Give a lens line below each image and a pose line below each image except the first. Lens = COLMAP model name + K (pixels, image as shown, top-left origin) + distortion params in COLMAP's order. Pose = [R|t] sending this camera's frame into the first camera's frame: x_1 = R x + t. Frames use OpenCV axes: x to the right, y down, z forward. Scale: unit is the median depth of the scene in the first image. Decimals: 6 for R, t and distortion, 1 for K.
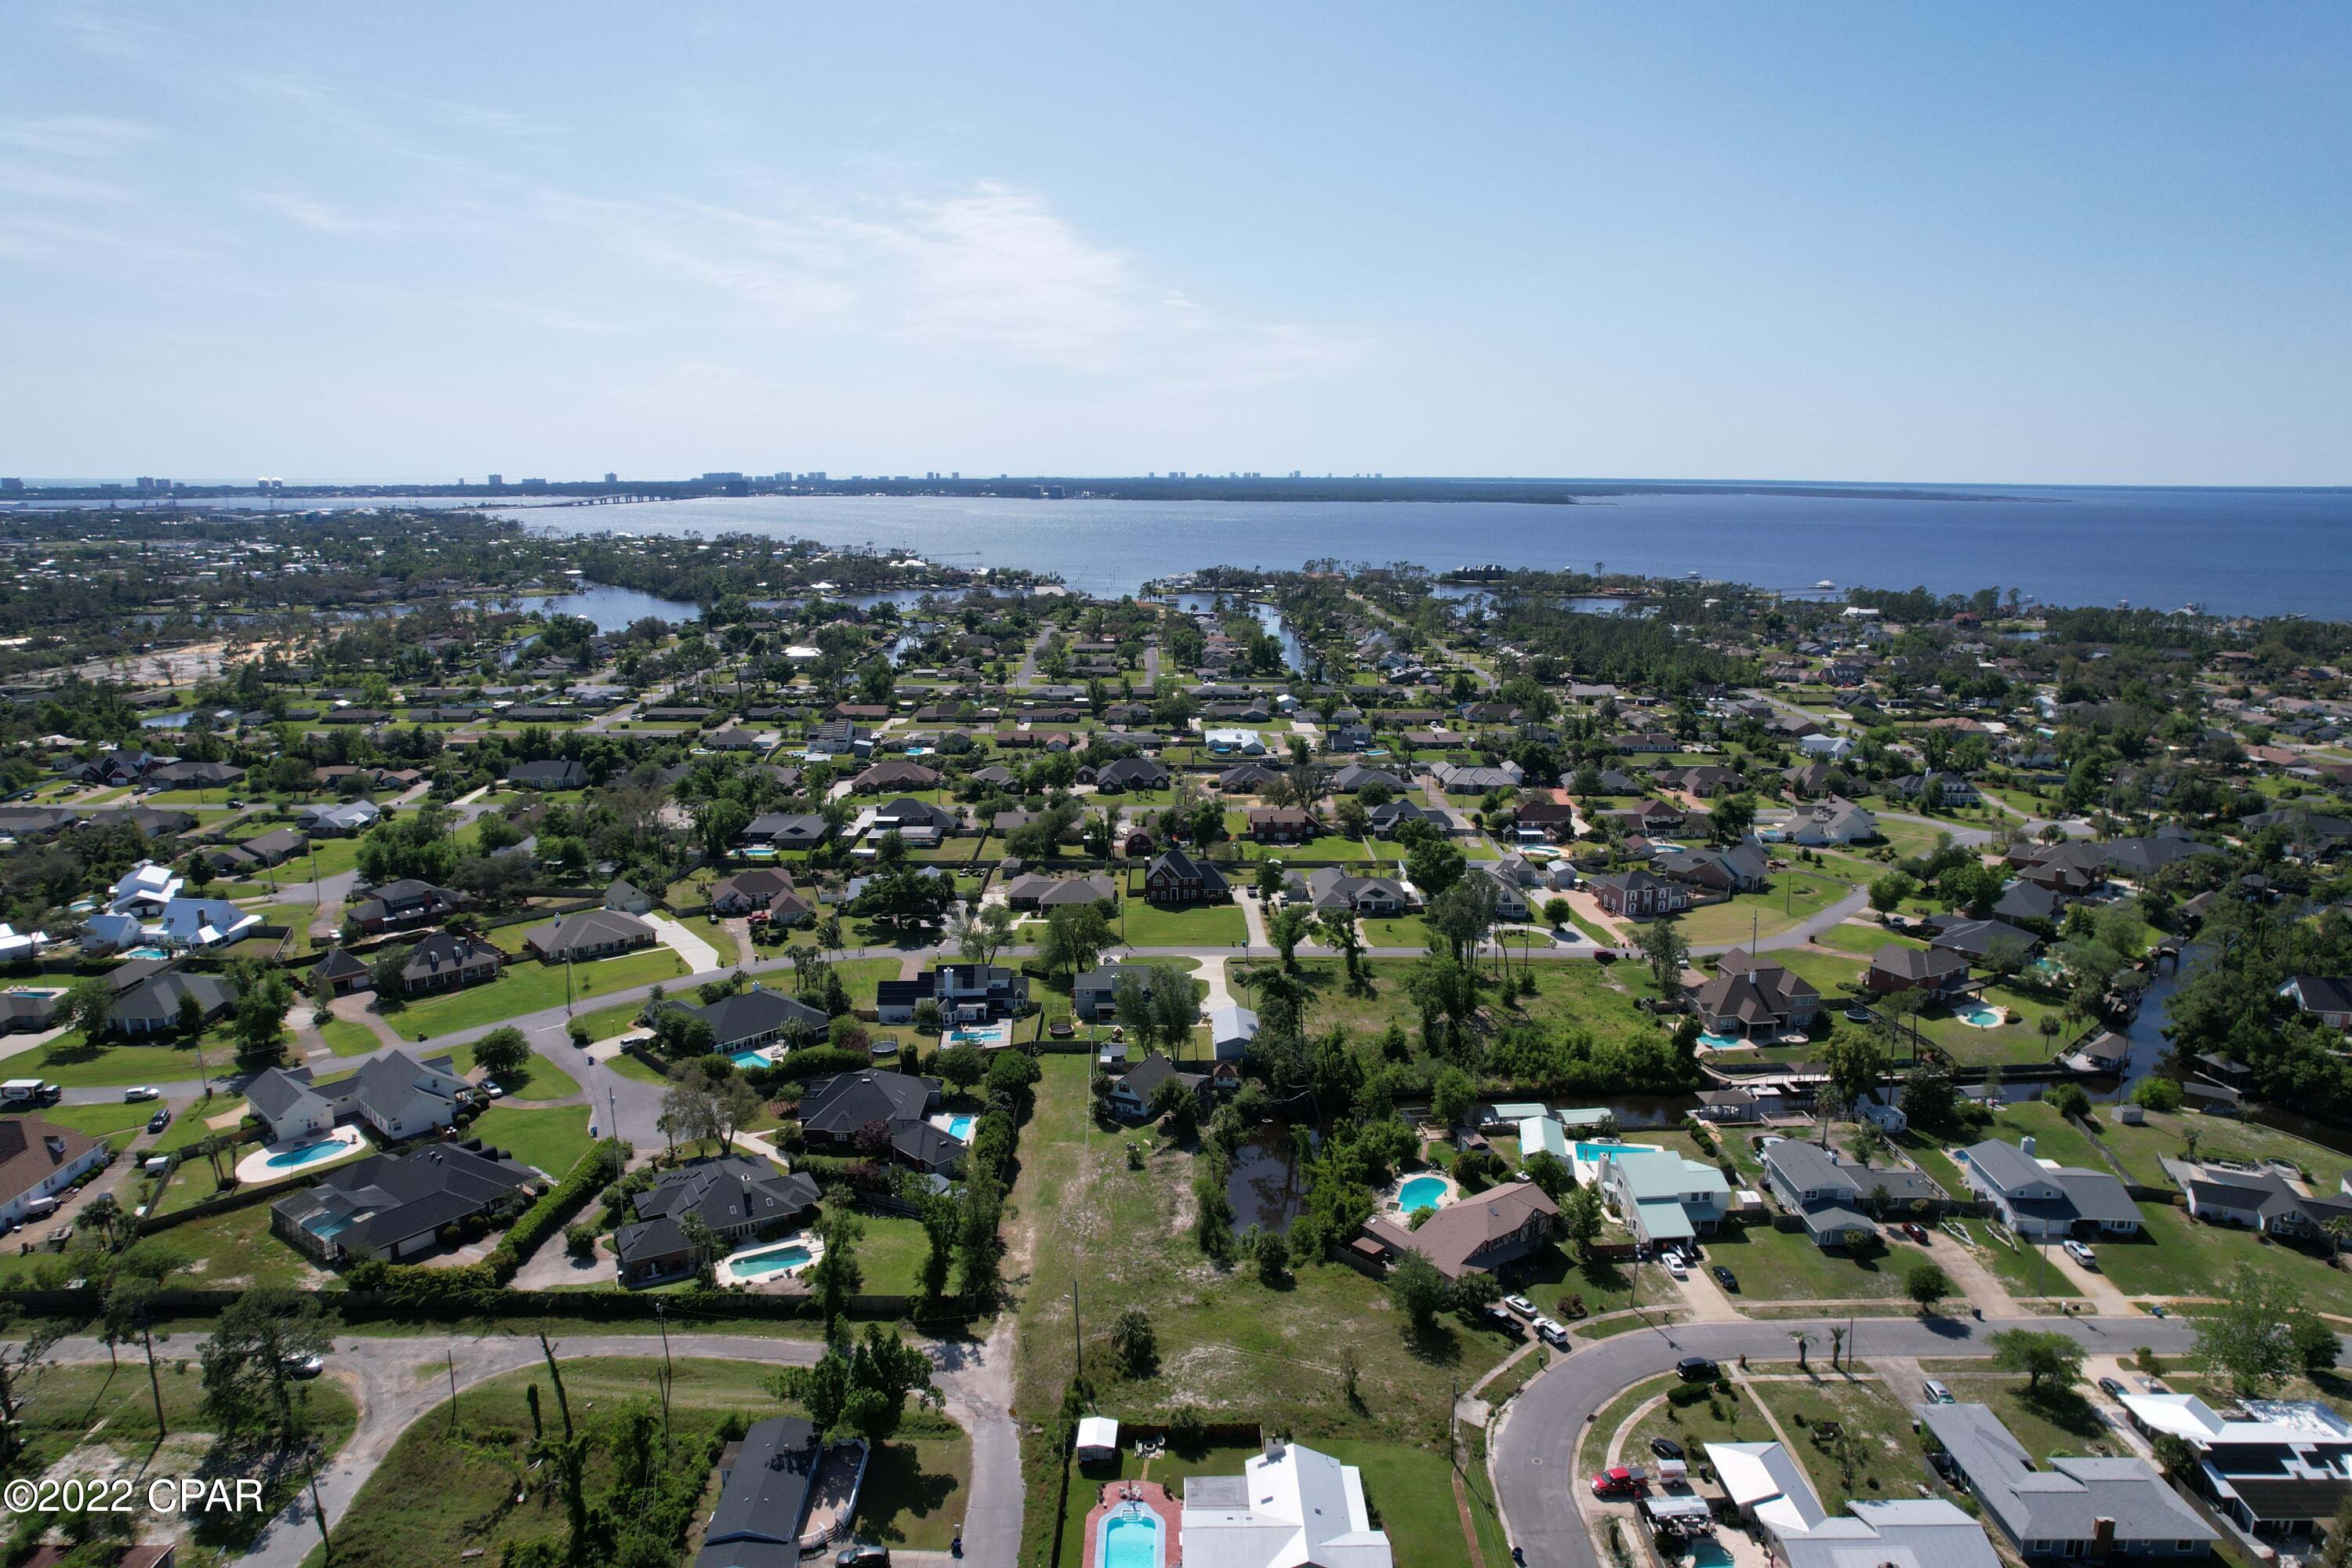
lens RADIAL K [[1498.1, 0, 1192.6], [0, 1498.1, 784.9], [0, 0, 1]] dist [-0.063199, 0.053867]
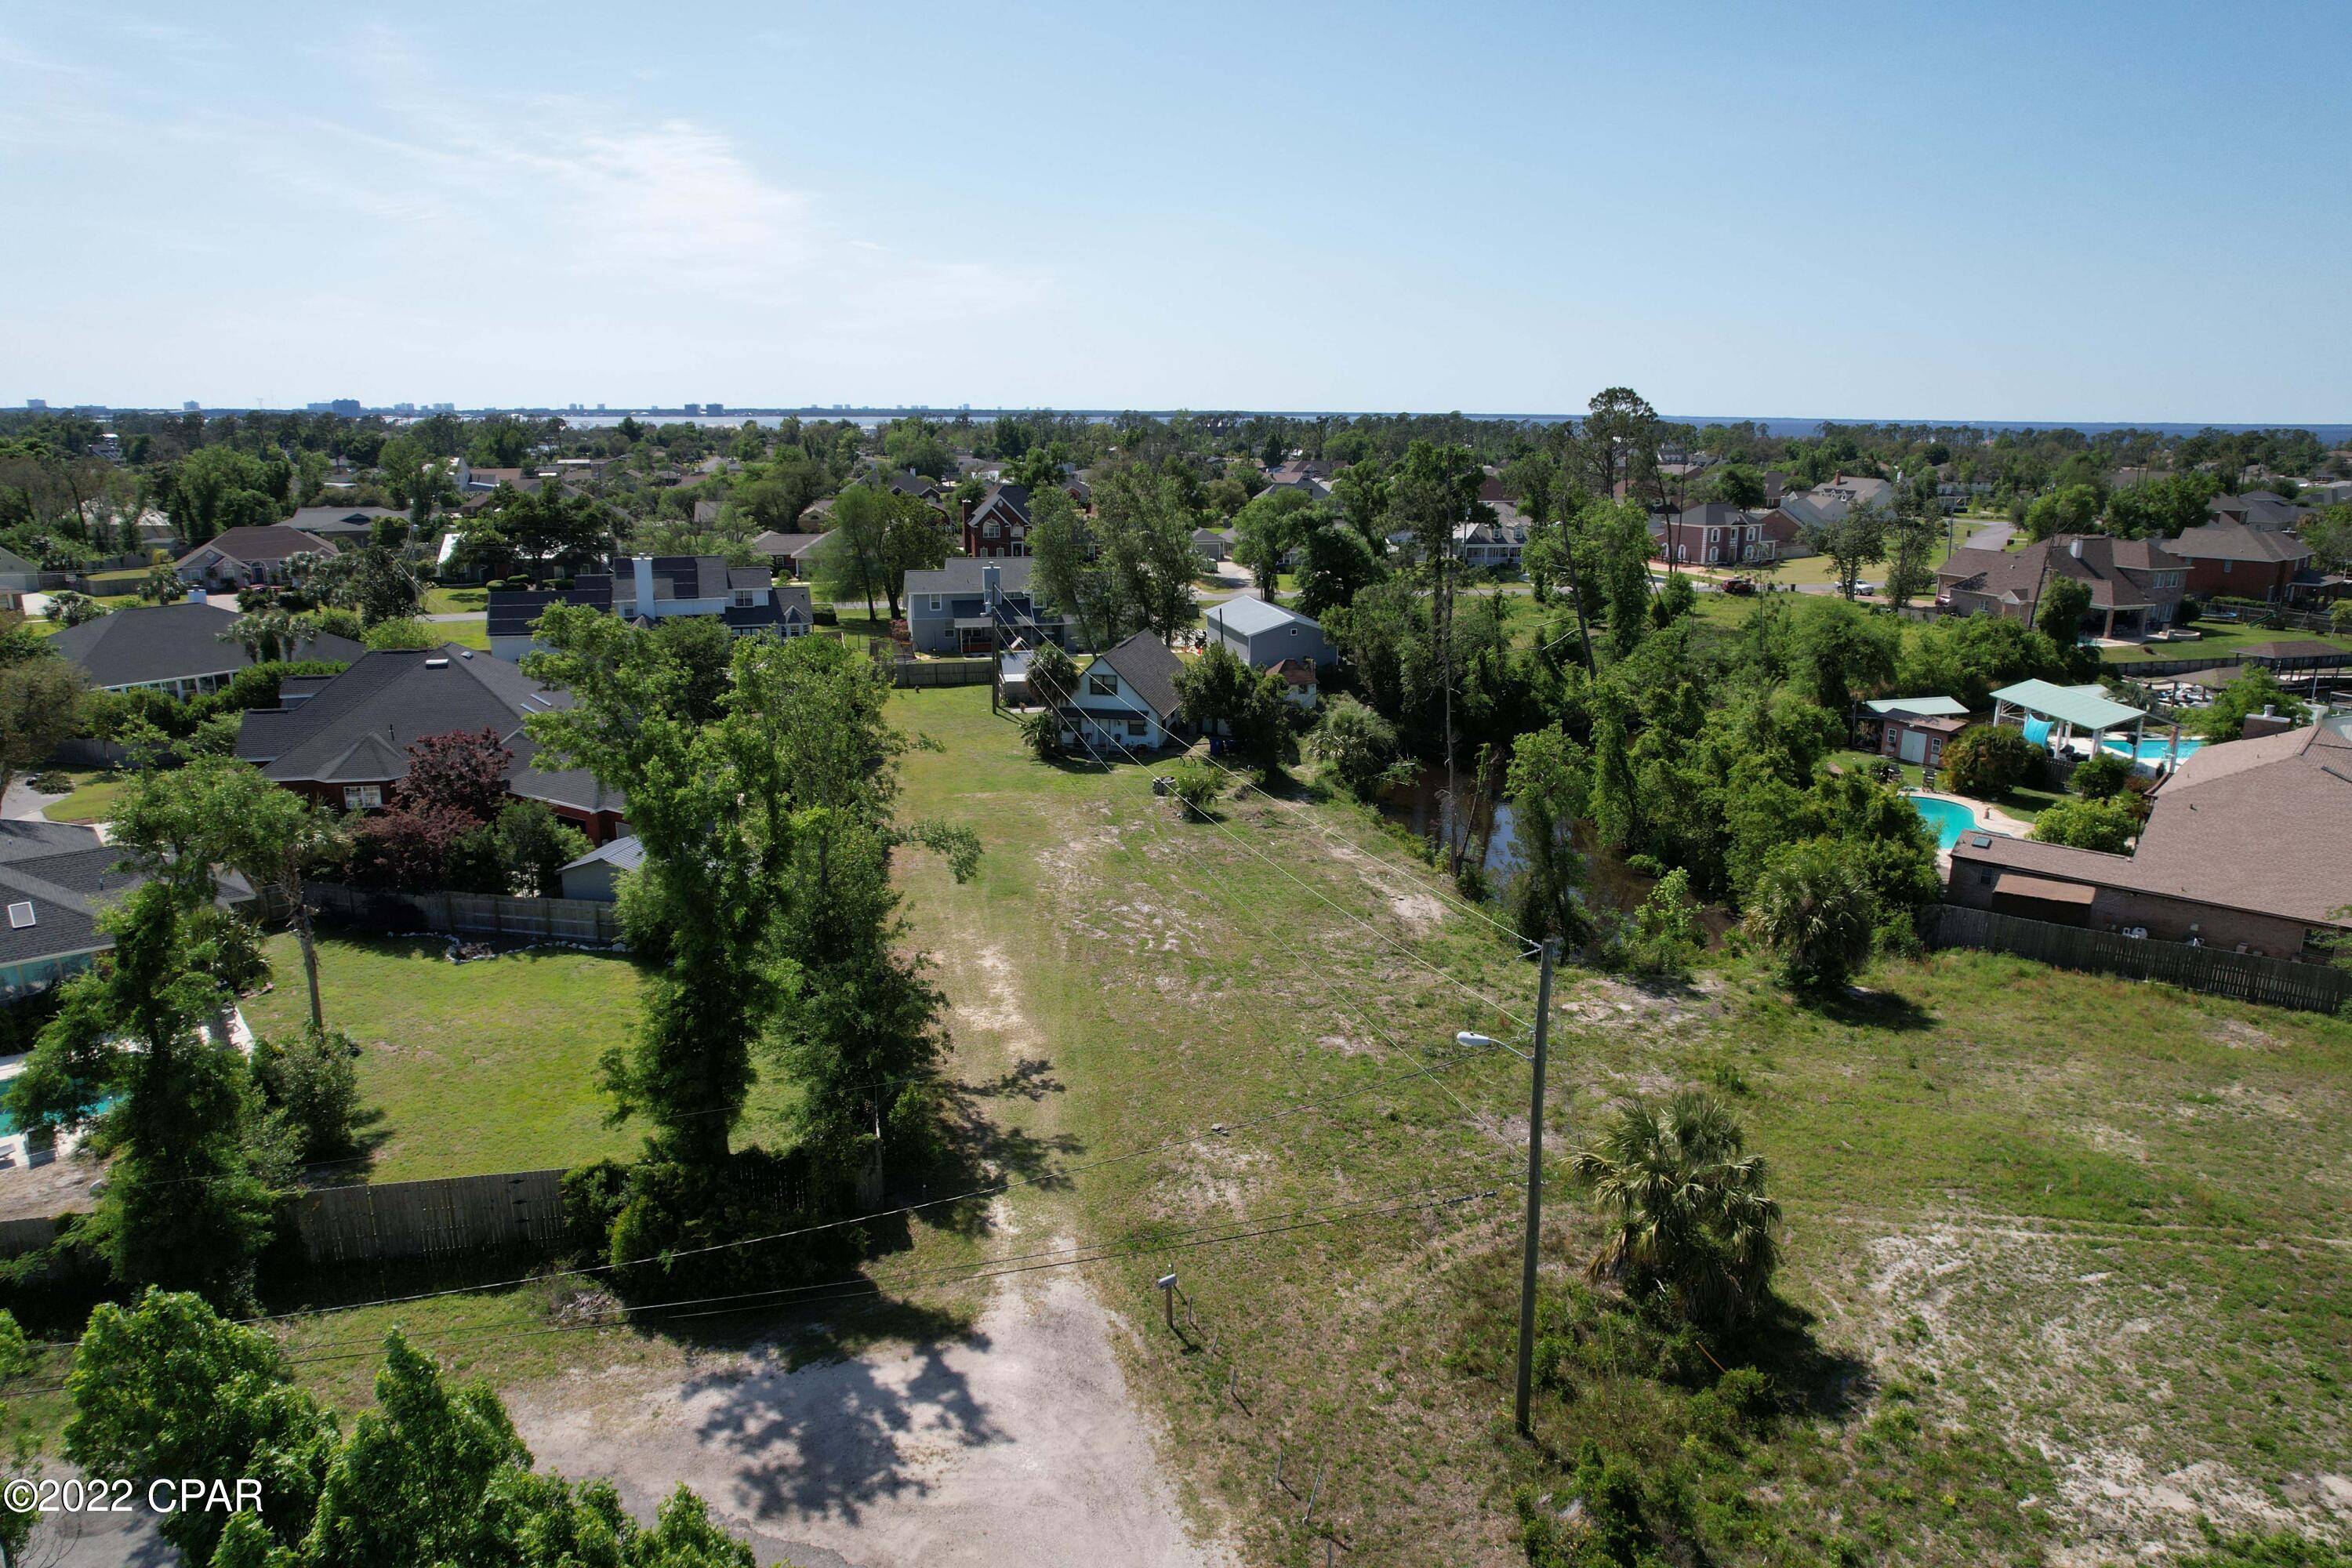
lens RADIAL K [[1498.1, 0, 1180.0], [0, 1498.1, 799.5], [0, 0, 1]] dist [-0.063199, 0.053867]
pose [[0.978613, -0.053602, 0.198603, -0.101519], [0.043602, 0.997567, 0.054390, 0.197266], [-0.201035, -0.044567, 0.978570, 0.538979]]
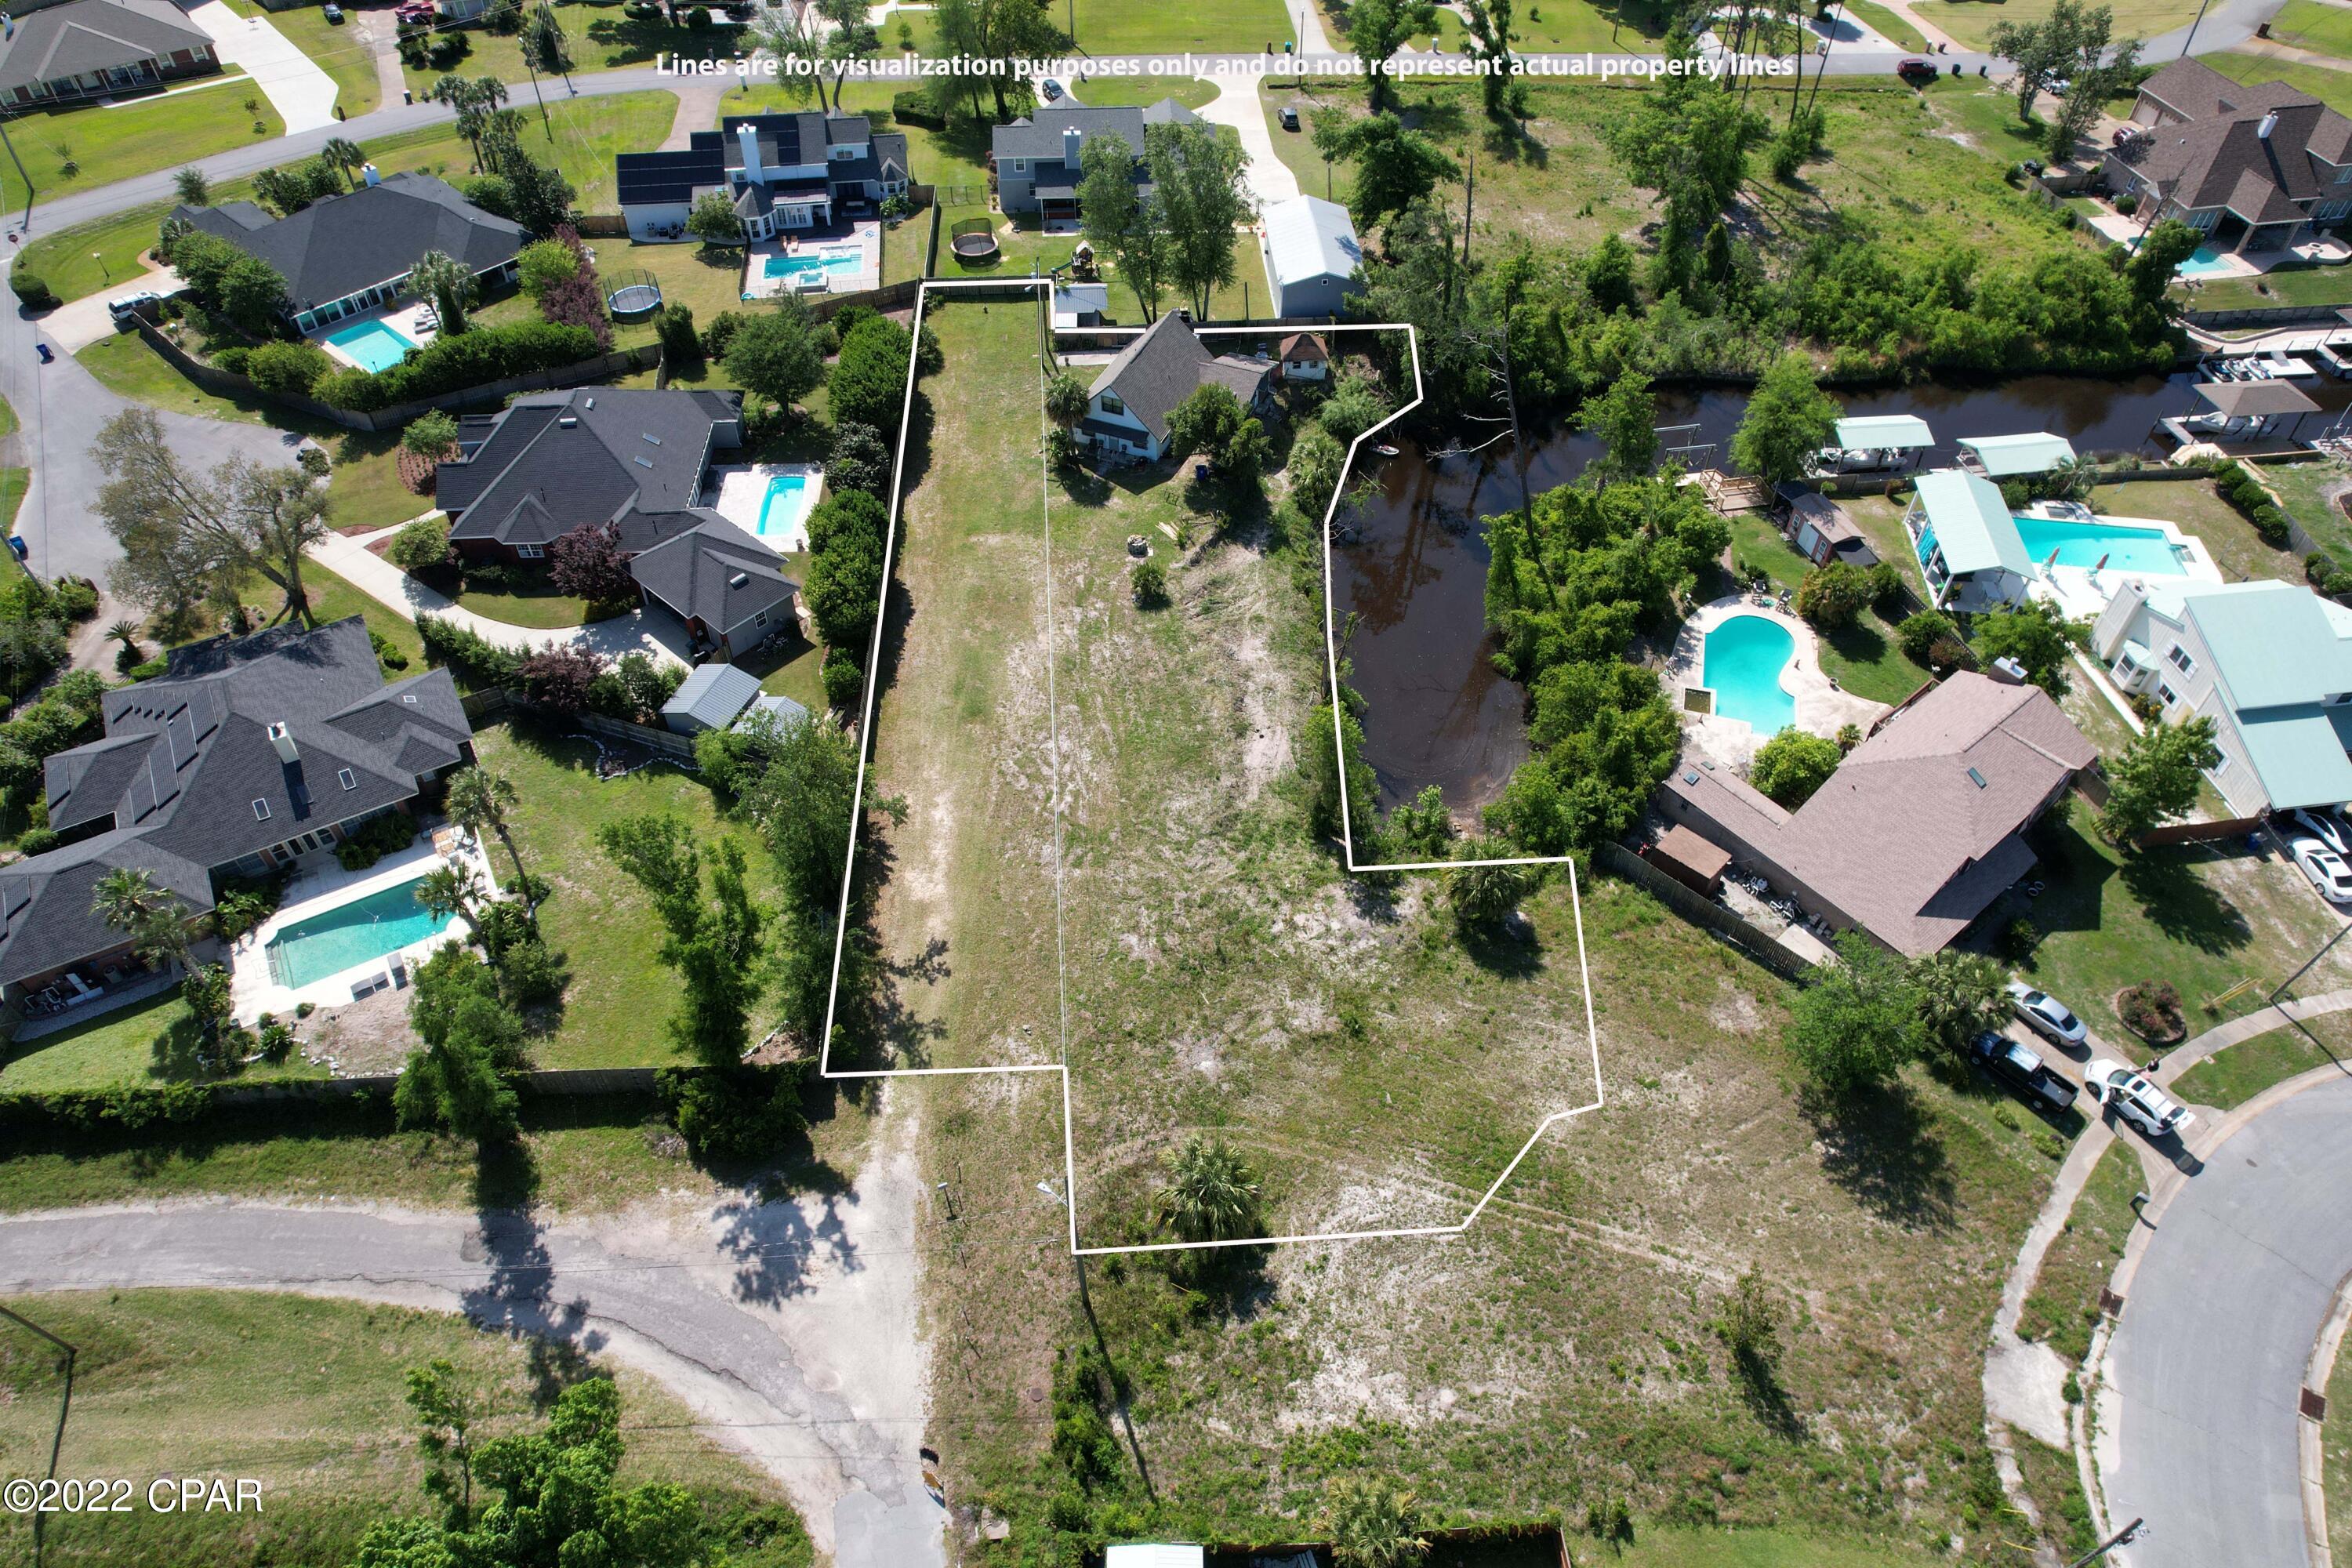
lens RADIAL K [[1498.1, 0, 1176.2], [0, 1498.1, 790.8], [0, 0, 1]] dist [-0.063199, 0.053867]
pose [[0.999287, -0.025792, 0.027569, -0.038417], [0.005751, 0.825716, 0.564057, 0.028448], [-0.037313, -0.563497, 0.825275, 0.482721]]
